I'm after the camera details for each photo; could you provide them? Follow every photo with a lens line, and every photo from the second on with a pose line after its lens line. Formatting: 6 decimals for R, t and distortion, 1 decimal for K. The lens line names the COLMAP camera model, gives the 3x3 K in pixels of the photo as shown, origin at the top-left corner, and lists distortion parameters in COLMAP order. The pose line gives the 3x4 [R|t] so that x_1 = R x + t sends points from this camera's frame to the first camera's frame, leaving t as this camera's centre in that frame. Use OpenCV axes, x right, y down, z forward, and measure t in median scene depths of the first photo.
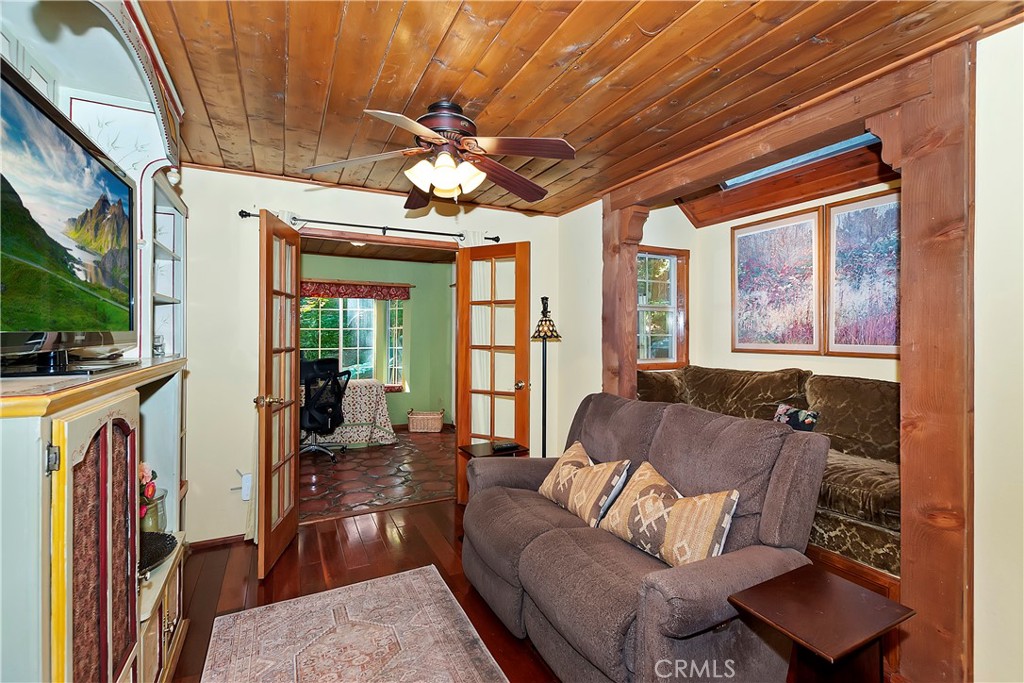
lens RADIAL K [[446.8, 0, 517.1], [0, 446.8, 338.1], [0, 0, 1]] dist [-0.008268, 0.001721]
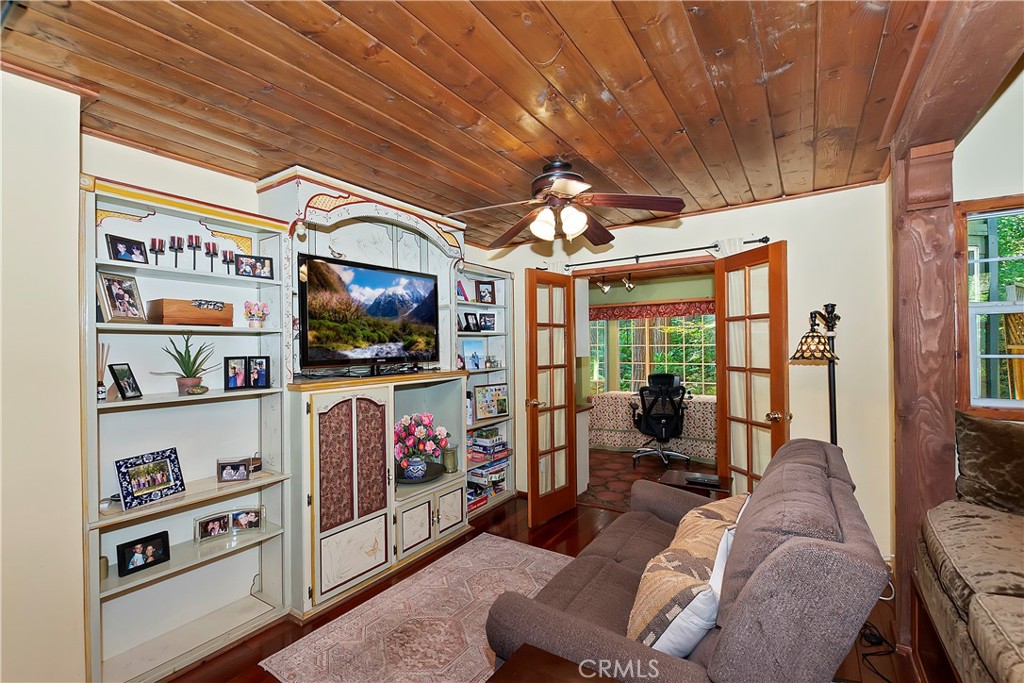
lens RADIAL K [[446.8, 0, 512.5], [0, 446.8, 349.0], [0, 0, 1]] dist [-0.008268, 0.001721]
pose [[0.479425, -0.004255, -0.877572, 0.482352], [0.004841, 0.999986, -0.002204, -0.019358], [0.877569, -0.003191, 0.479439, 0.198001]]
